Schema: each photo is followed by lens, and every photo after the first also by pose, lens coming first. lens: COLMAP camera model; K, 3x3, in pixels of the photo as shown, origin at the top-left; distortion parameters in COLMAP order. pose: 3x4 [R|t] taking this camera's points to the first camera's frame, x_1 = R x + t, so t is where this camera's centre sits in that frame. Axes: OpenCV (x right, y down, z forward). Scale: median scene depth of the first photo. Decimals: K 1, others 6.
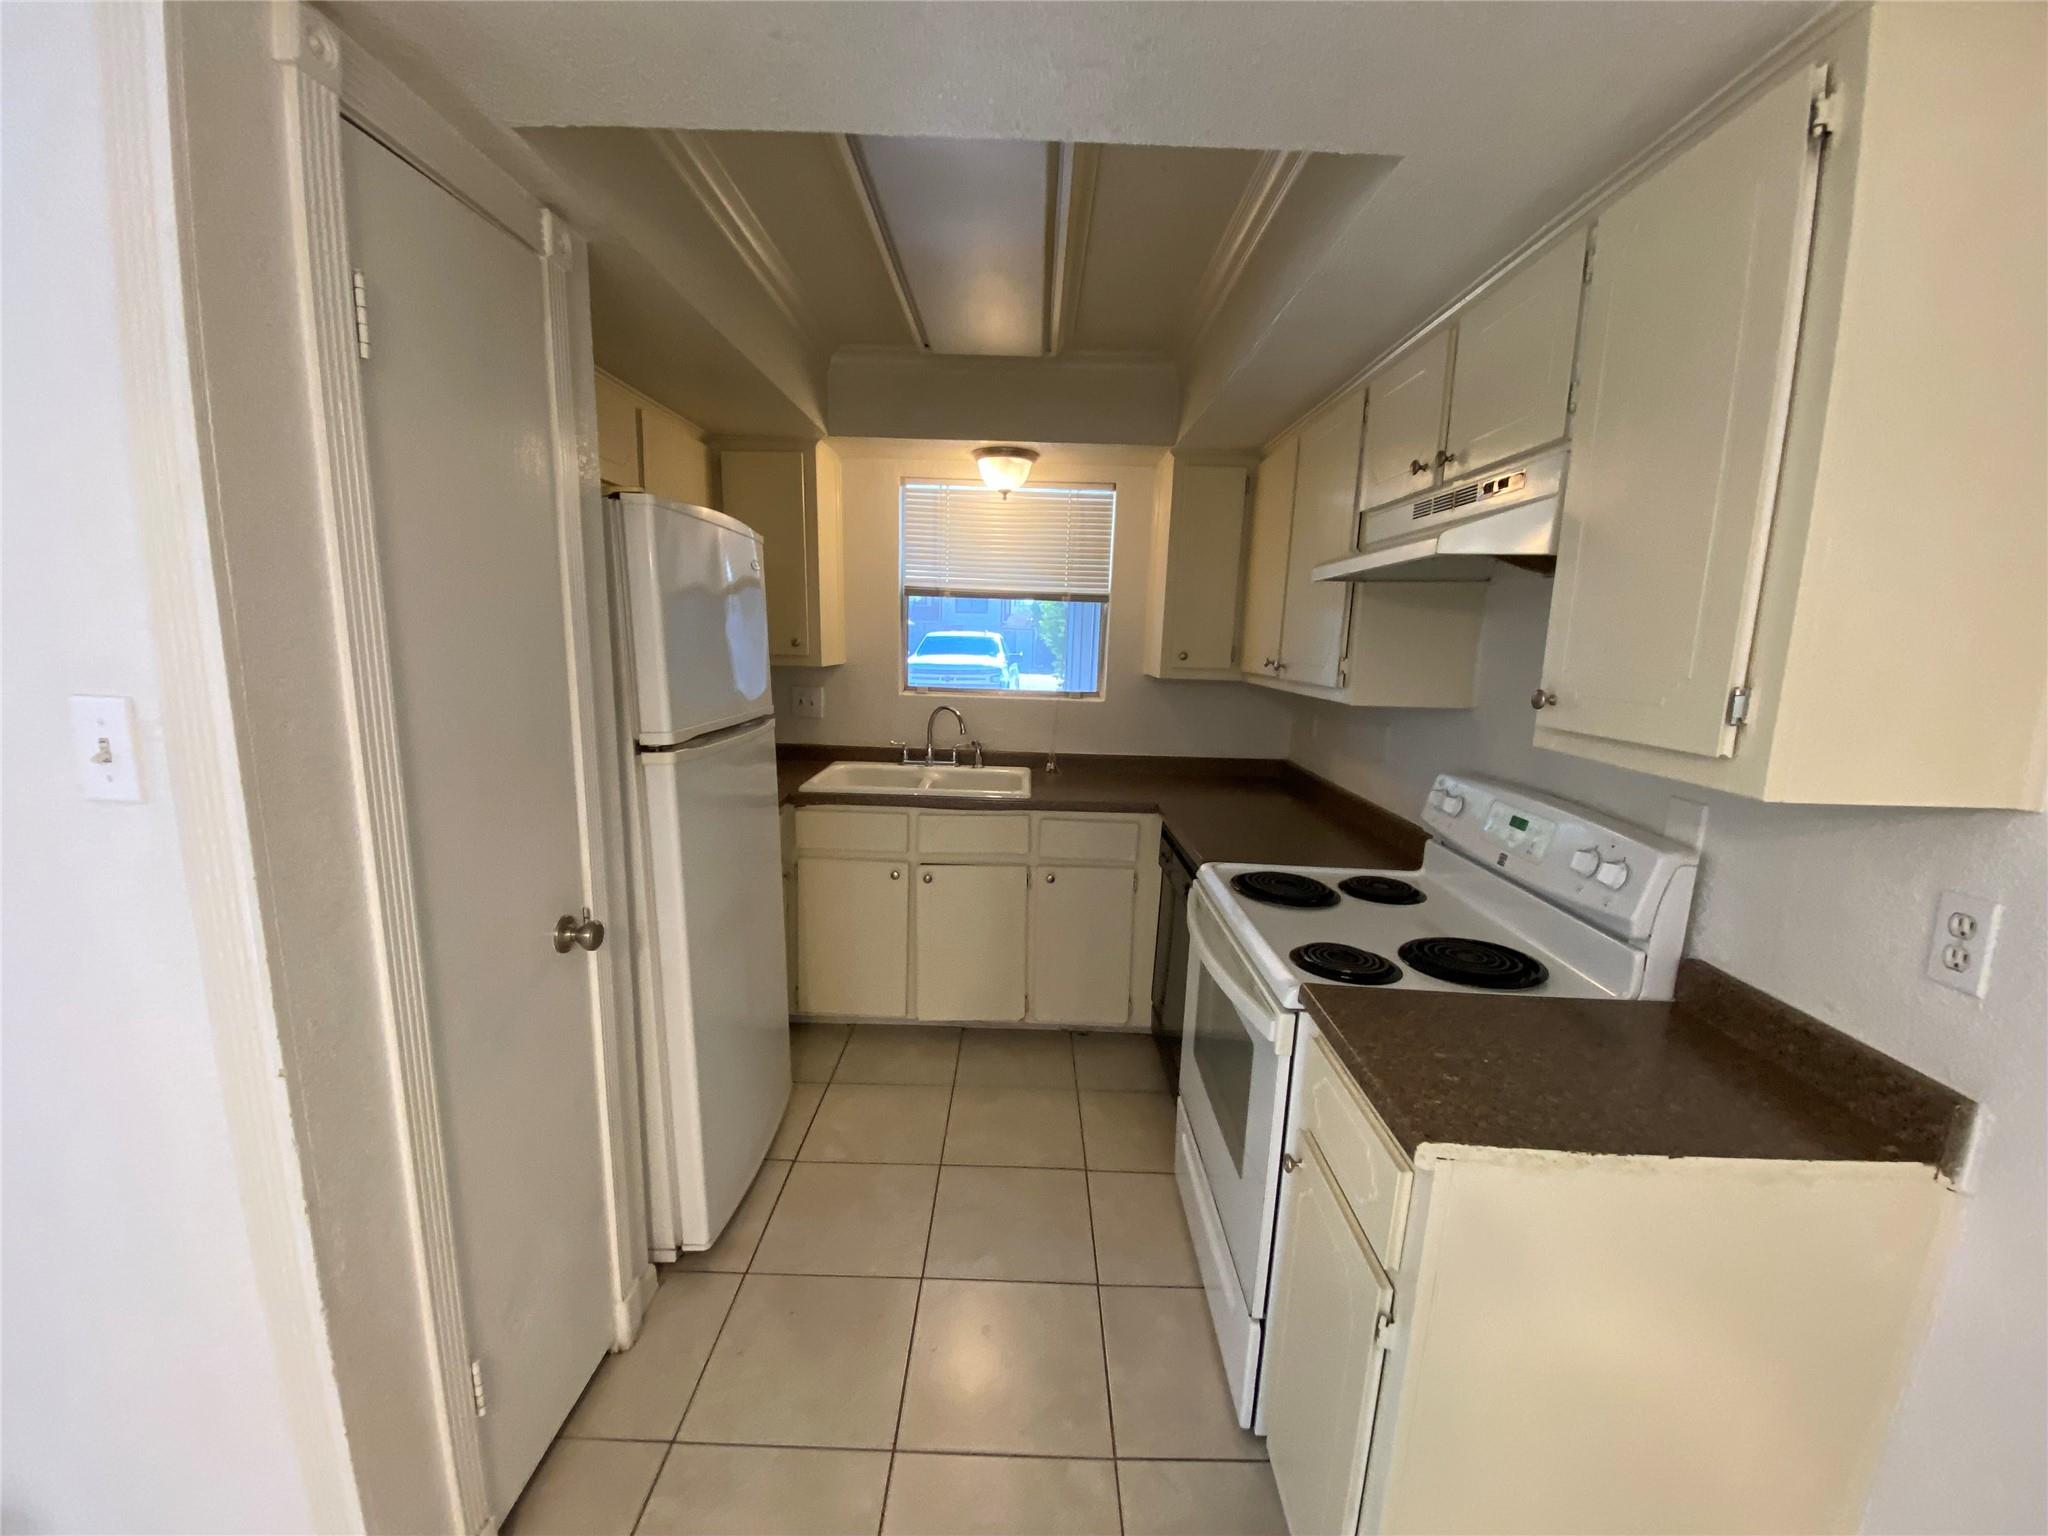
lens RADIAL K [[826.6, 0, 1026.8], [0, 826.6, 779.5], [0, 0, 1]] dist [0.003497, -0.013366]
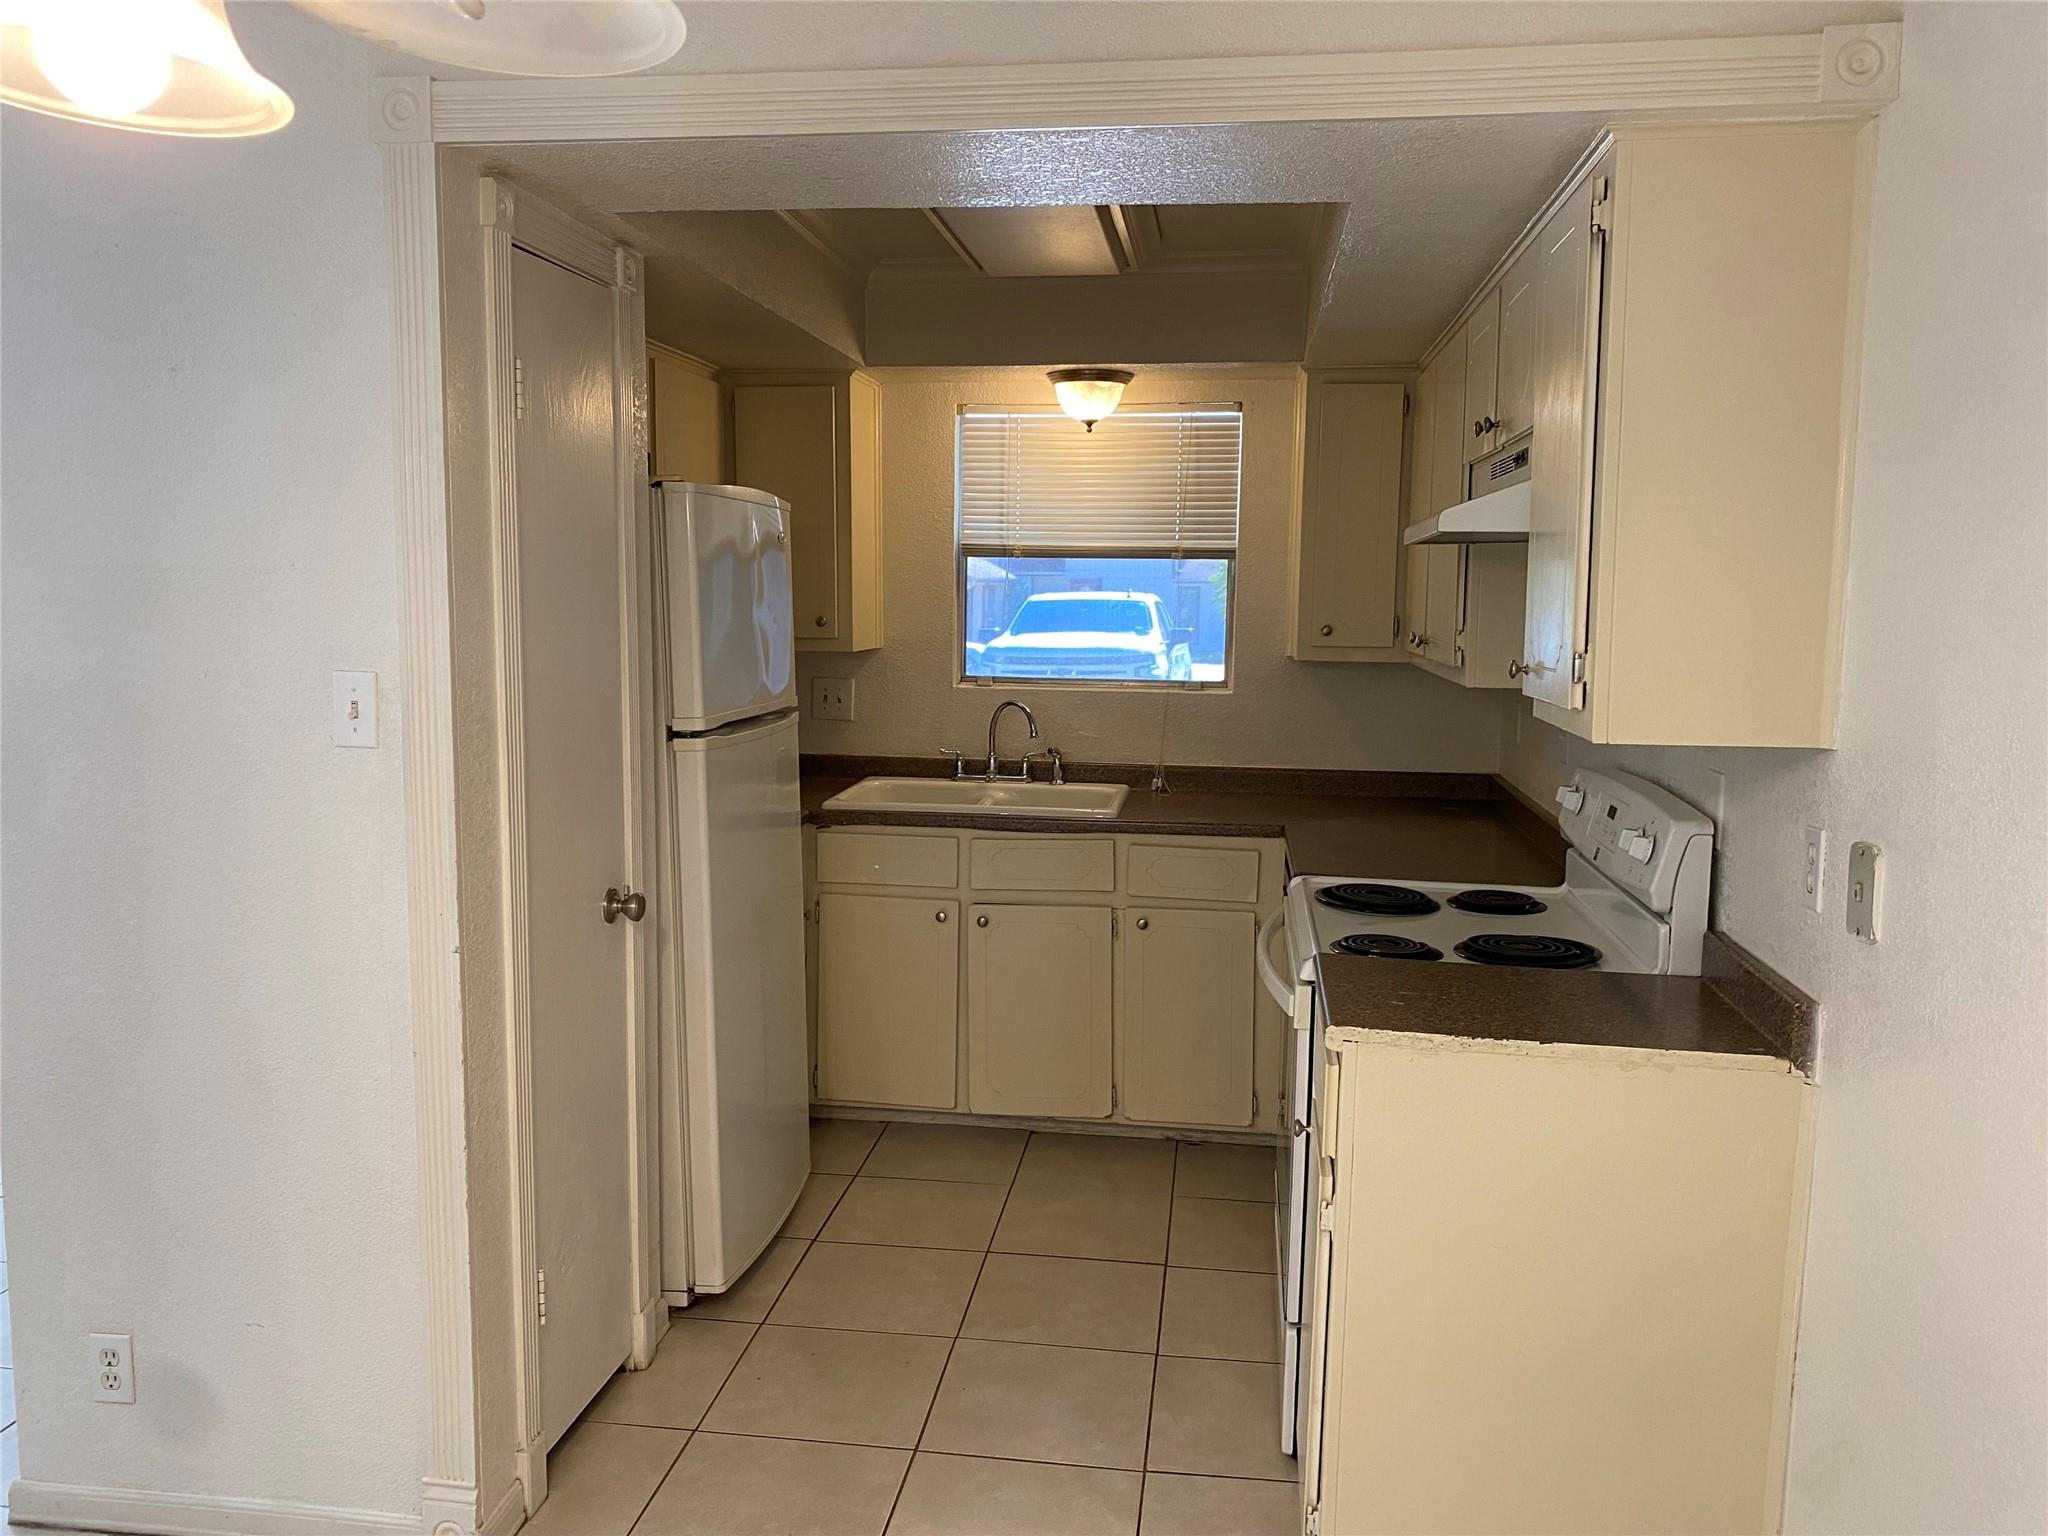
lens RADIAL K [[1556.3, 0, 1026.3], [0, 1556.3, 746.1], [0, 0, 1]] dist [0.016881, -0.030242]
pose [[0.991618, -0.005230, -0.129099, 0.187854], [-0.004620, 0.997106, -0.075883, 0.114944], [0.129123, 0.075844, 0.988724, -0.774226]]
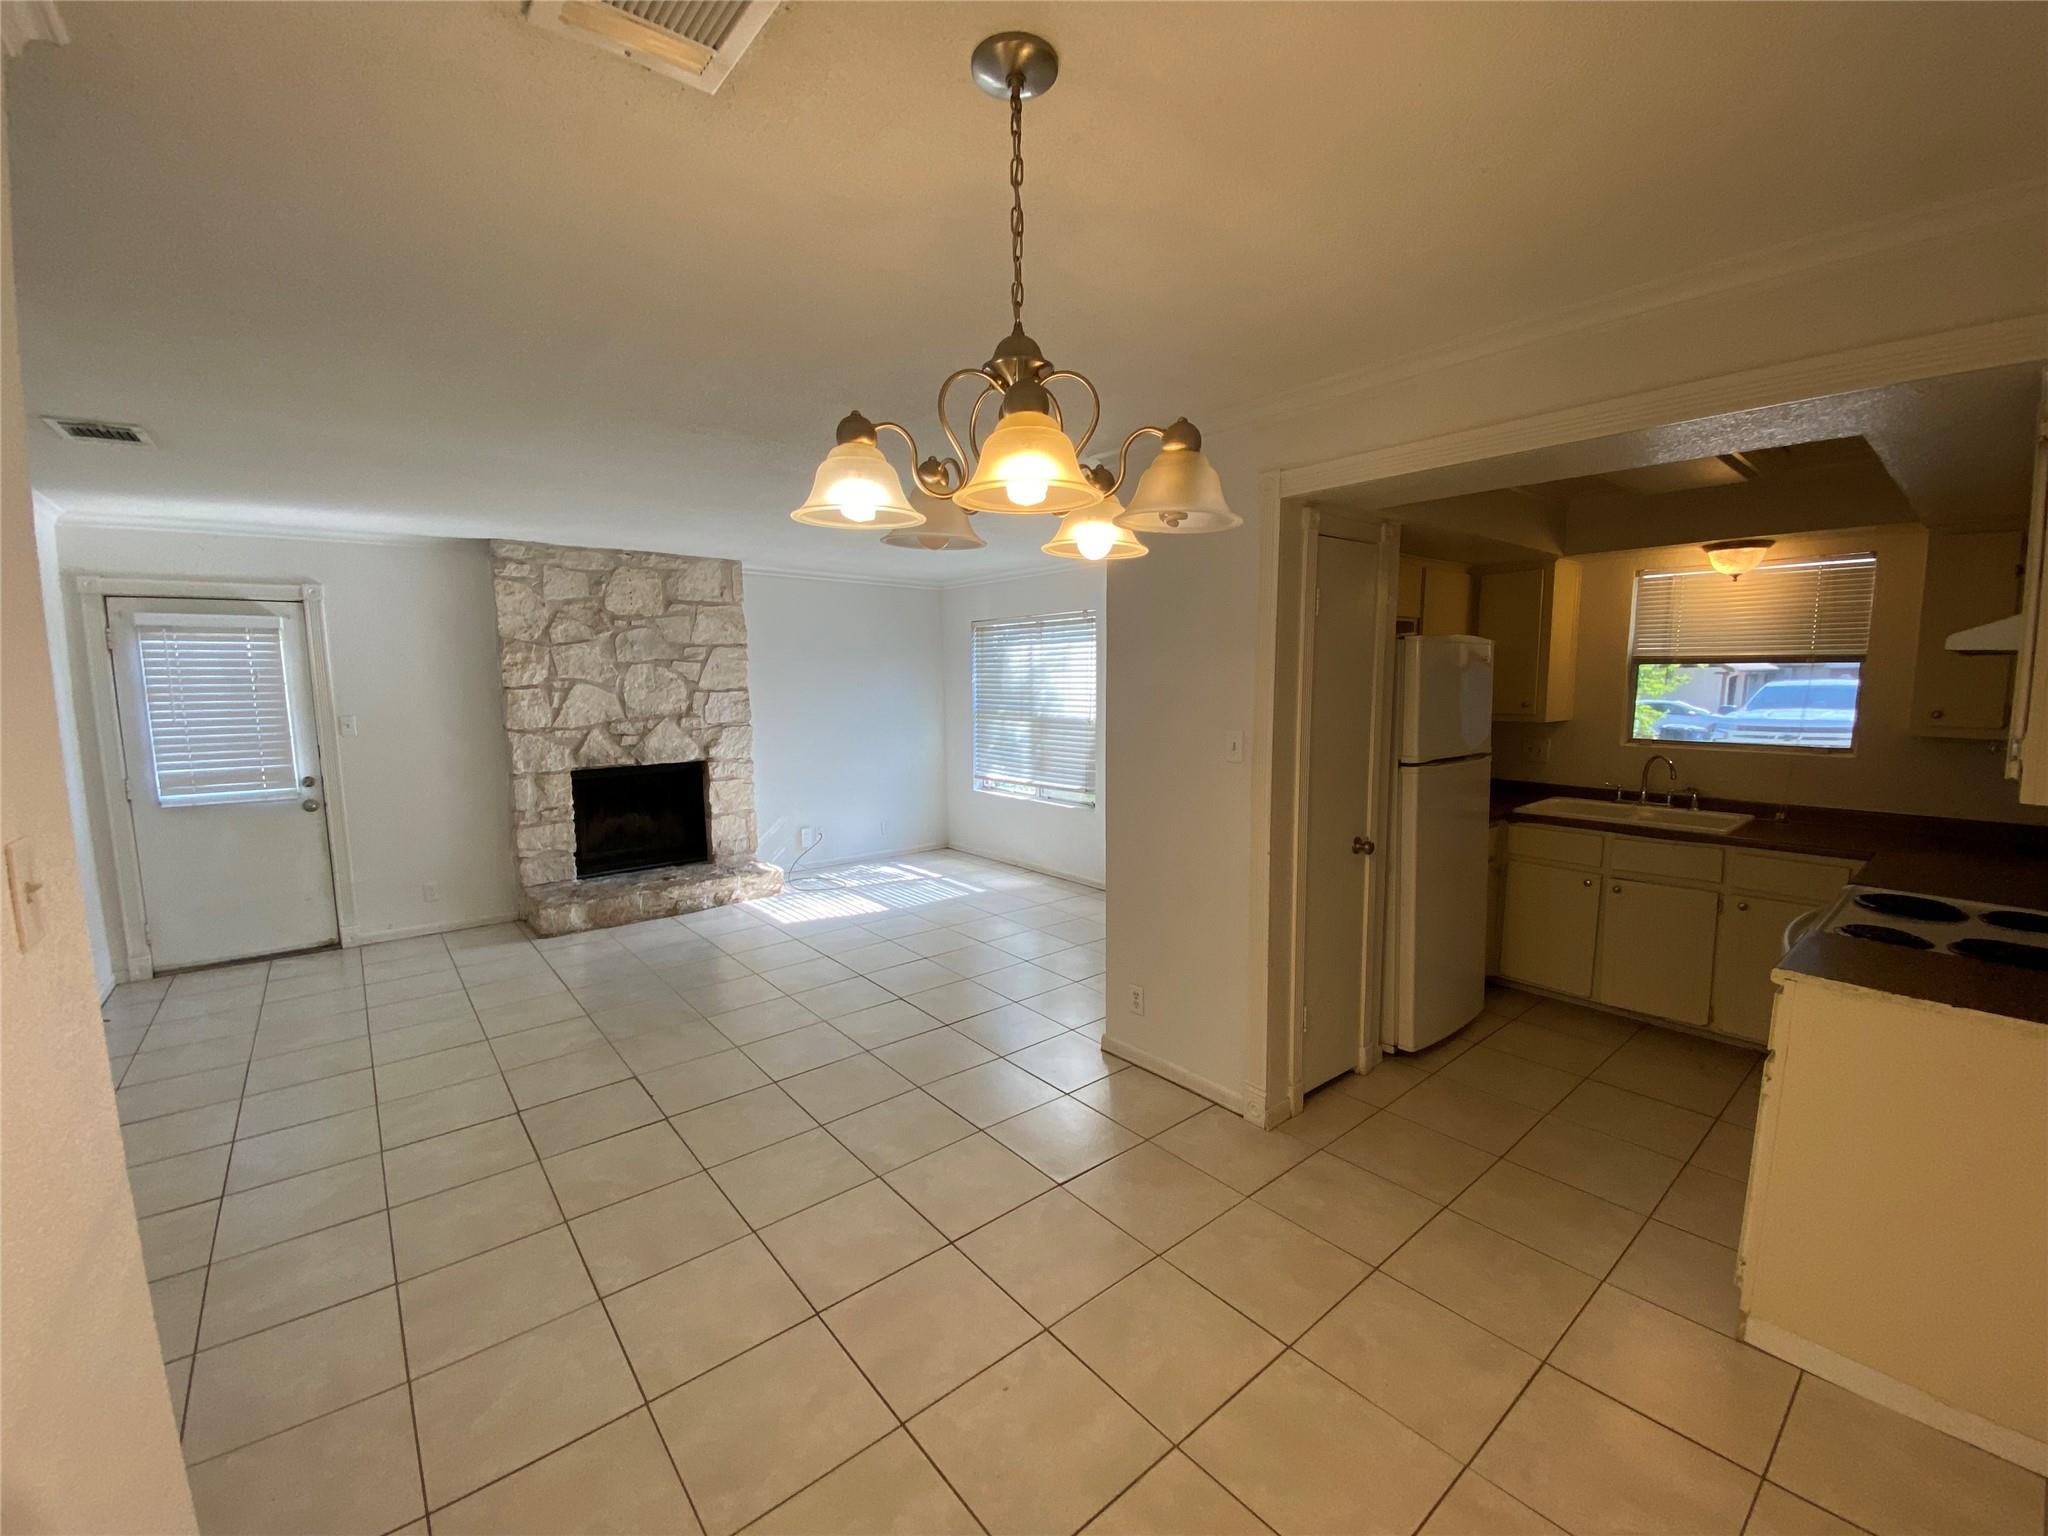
lens RADIAL K [[829.5, 0, 1038.0], [0, 829.5, 780.2], [0, 0, 1]] dist [0.007835, -0.002387]
pose [[0.644822, 0.057743, -0.762148, 0.470177], [-0.108529, 0.993956, -0.016516, 0.124193], [0.756588, 0.093365, 0.647192, -0.902816]]
